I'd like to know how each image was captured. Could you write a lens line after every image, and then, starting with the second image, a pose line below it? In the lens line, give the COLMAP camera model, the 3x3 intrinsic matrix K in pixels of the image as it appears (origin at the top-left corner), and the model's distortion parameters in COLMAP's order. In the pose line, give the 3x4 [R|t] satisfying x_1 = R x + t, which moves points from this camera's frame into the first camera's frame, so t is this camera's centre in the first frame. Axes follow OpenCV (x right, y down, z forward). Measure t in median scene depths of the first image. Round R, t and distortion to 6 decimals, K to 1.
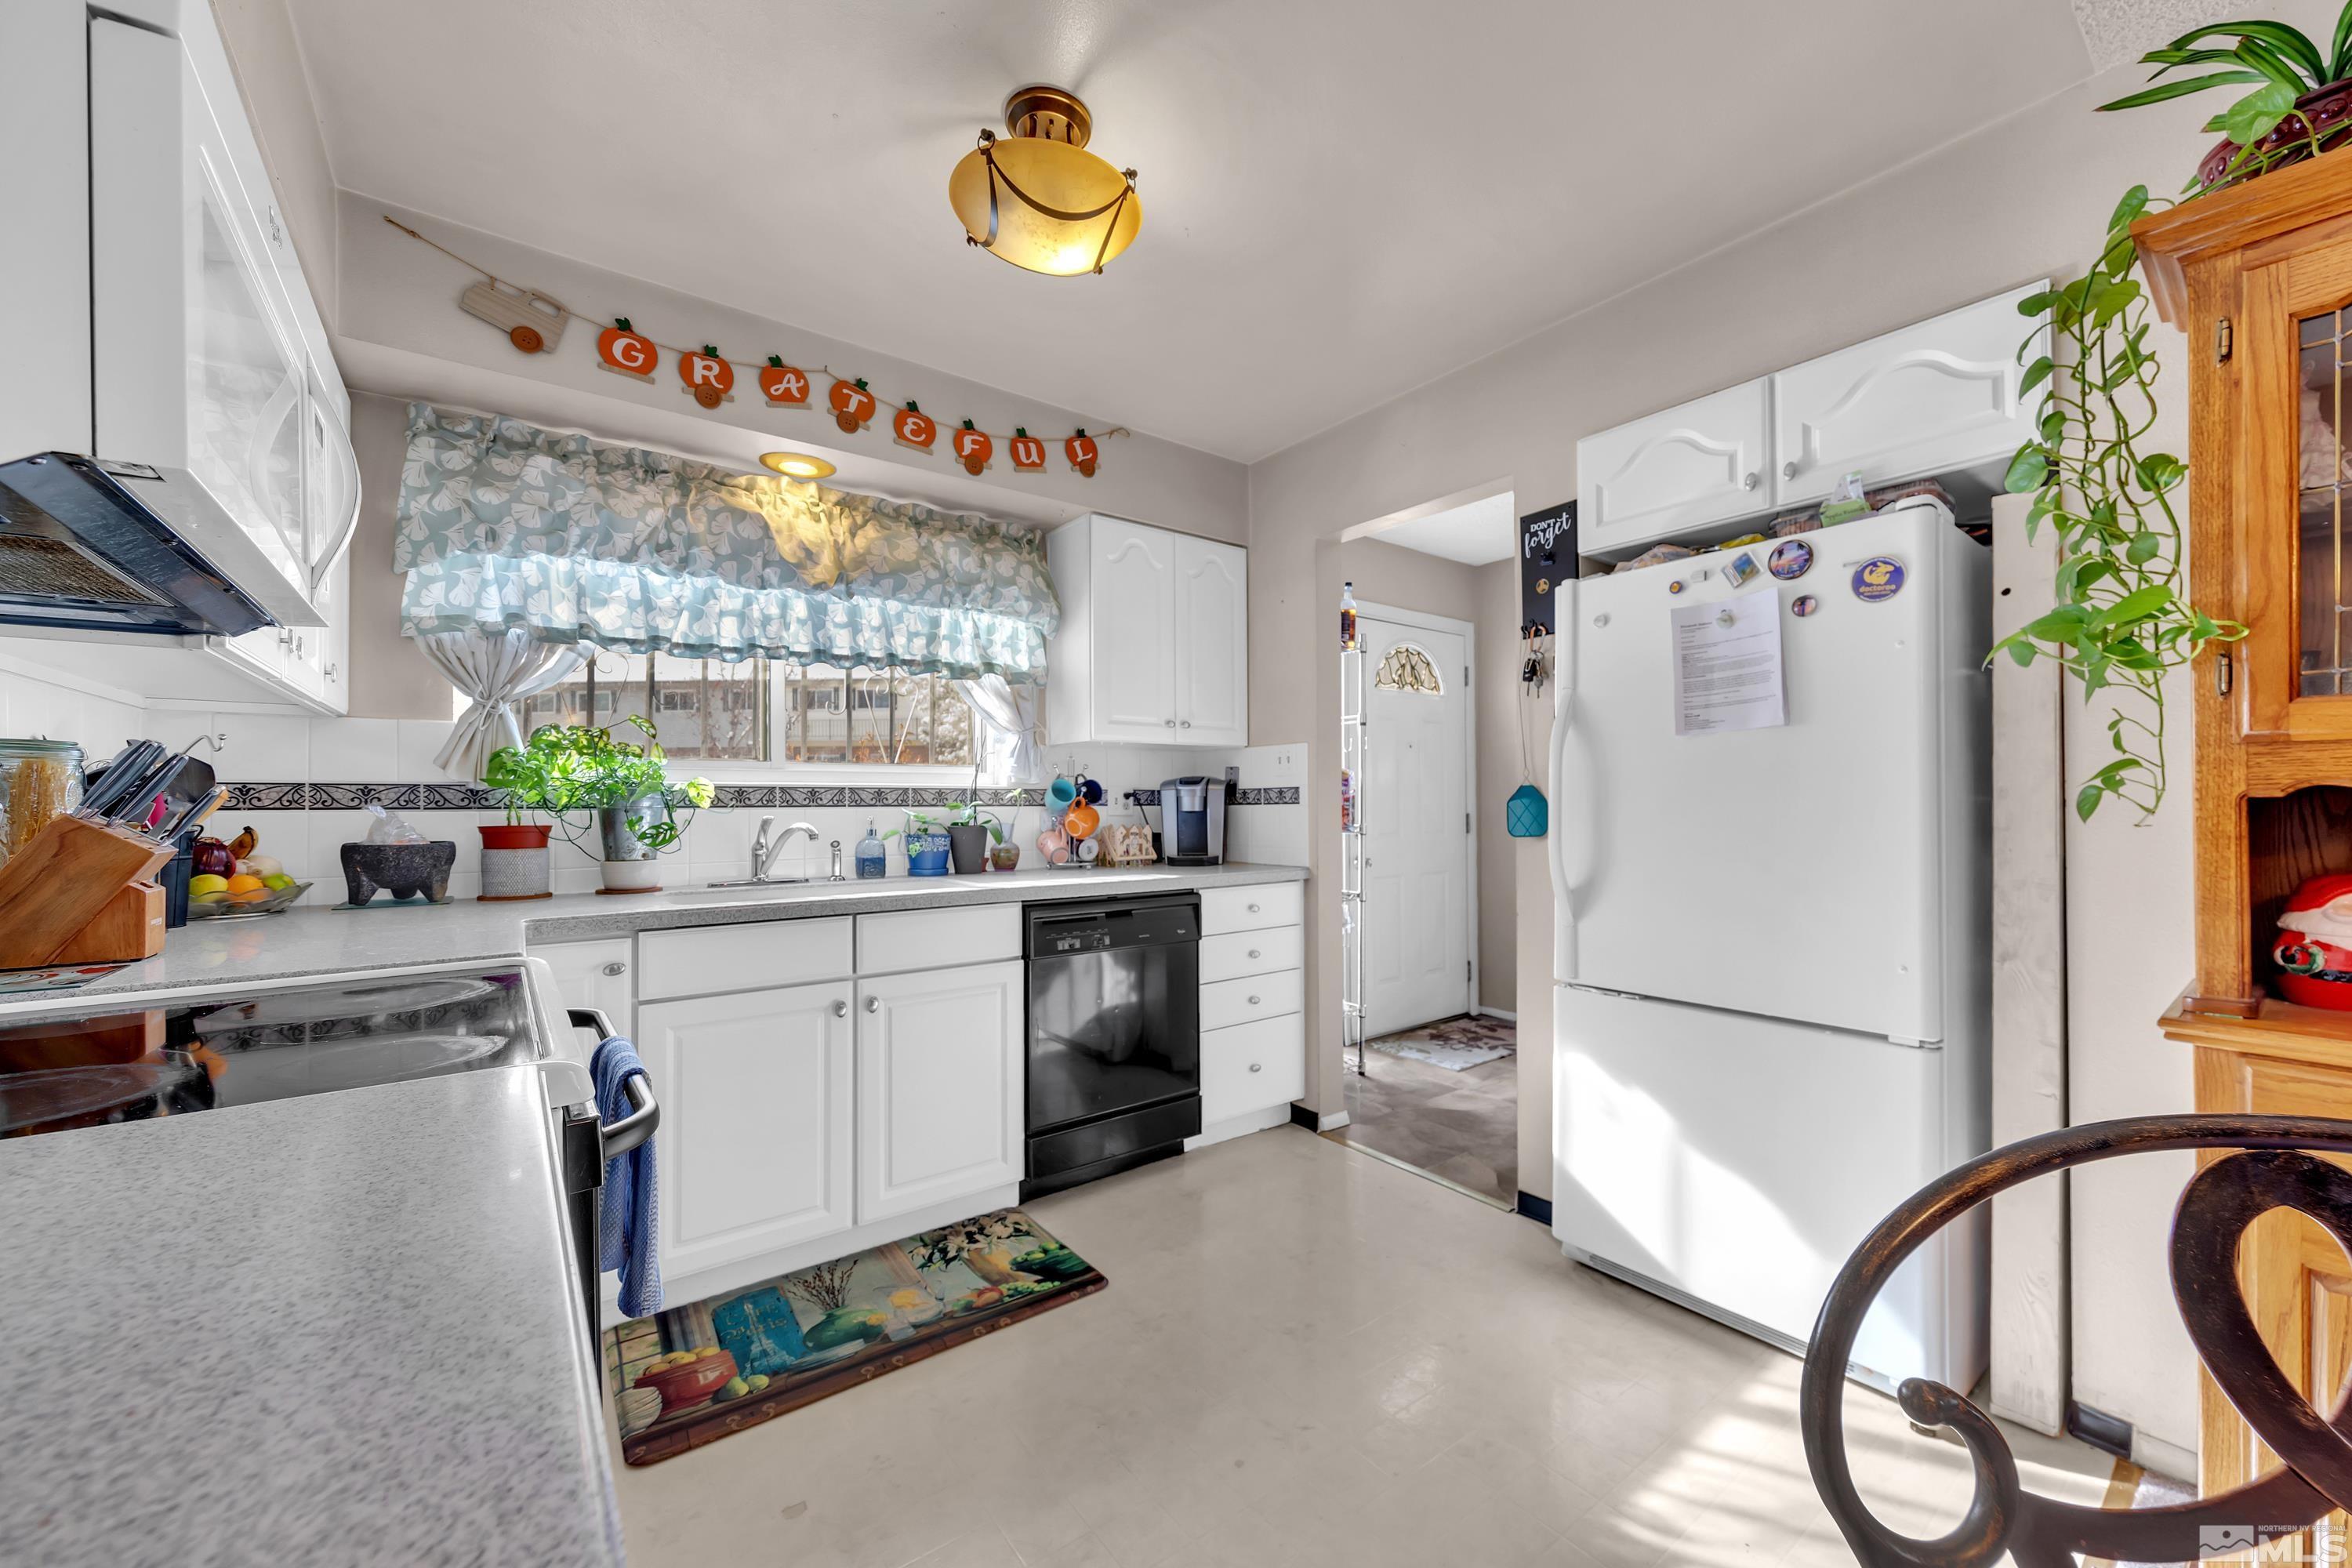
lens RADIAL K [[892.4, 0, 1181.7], [0, 892.4, 795.6], [0, 0, 1]] dist [-0.000455, -0.000016]
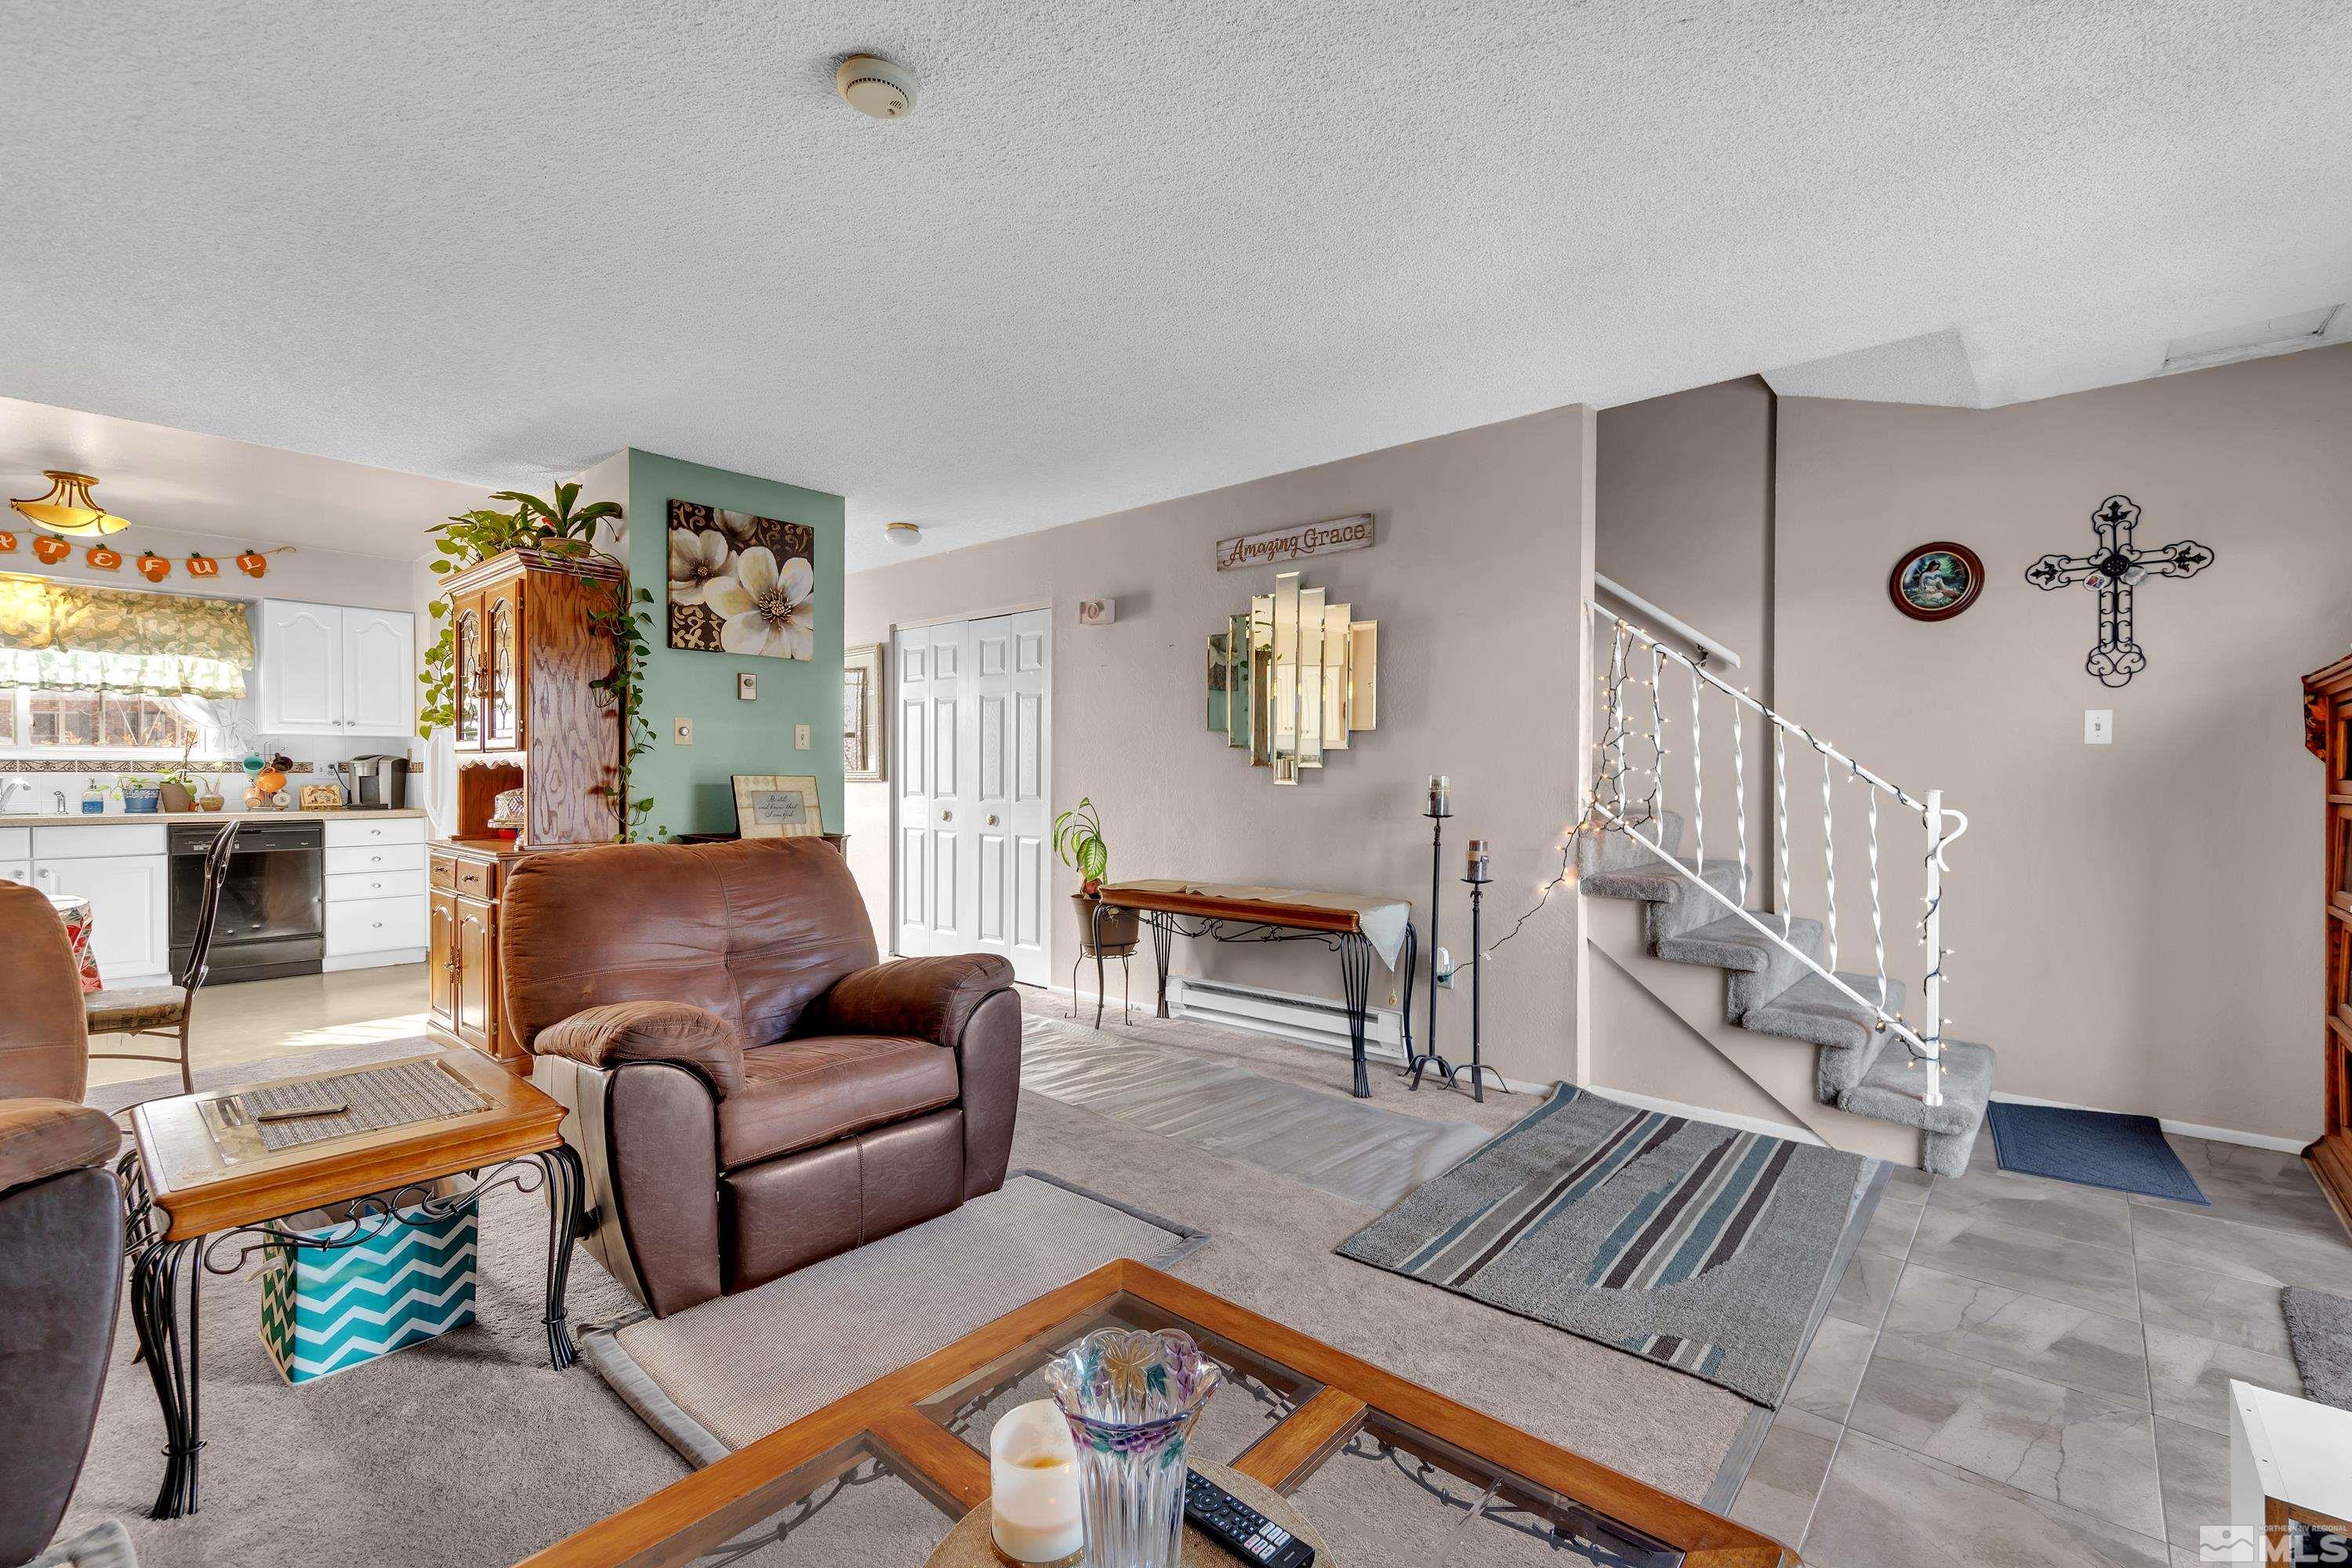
lens RADIAL K [[1011.5, 0, 1176.0], [0, 1011.5, 784.0], [0, 0, 1]] dist [0.001133, 0.000358]
pose [[0.979864, 0.003864, 0.199629, 1.398224], [-0.007556, 0.999814, 0.017734, -0.015583], [-0.199523, -0.018886, 0.979711, -1.416977]]
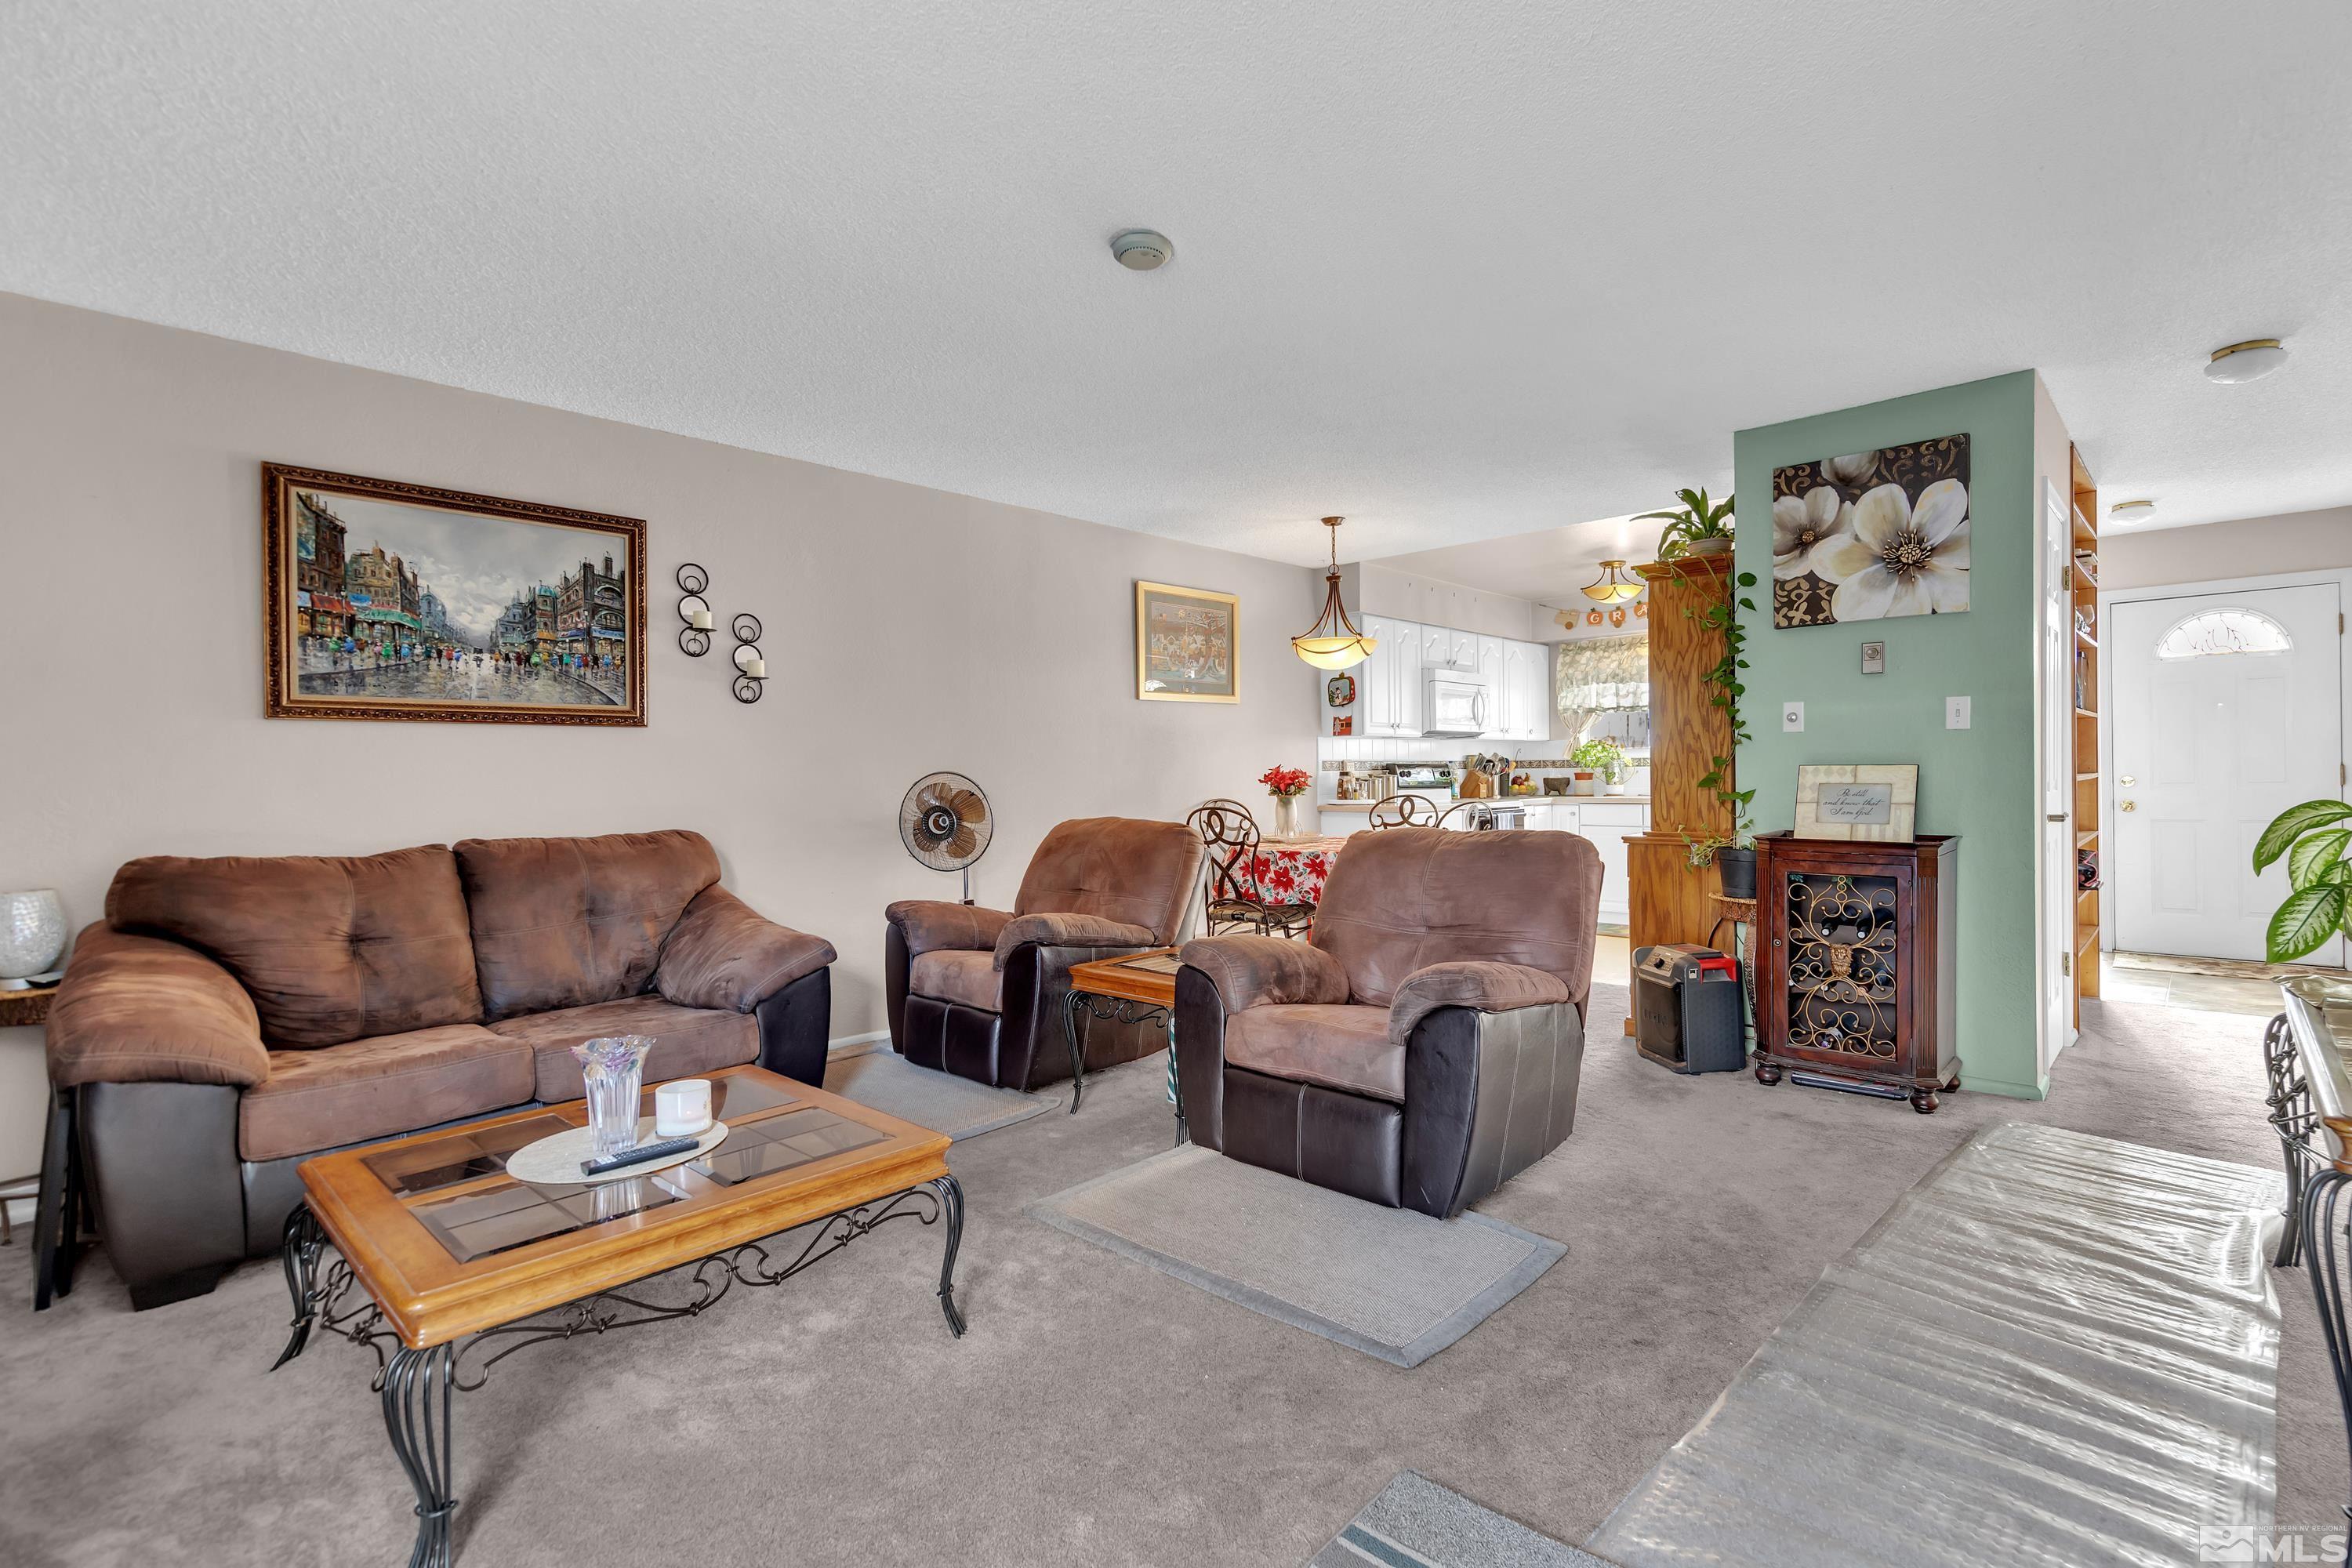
lens RADIAL K [[1081.6, 0, 1236.9], [0, 1081.6, 787.6], [0, 0, 1]] dist [0.000498, 0.000157]
pose [[0.186681, 0.013734, -0.982325, 2.353870], [0.024436, 0.999528, 0.018619, -0.011900], [0.982117, -0.027480, 0.186257, -0.768059]]
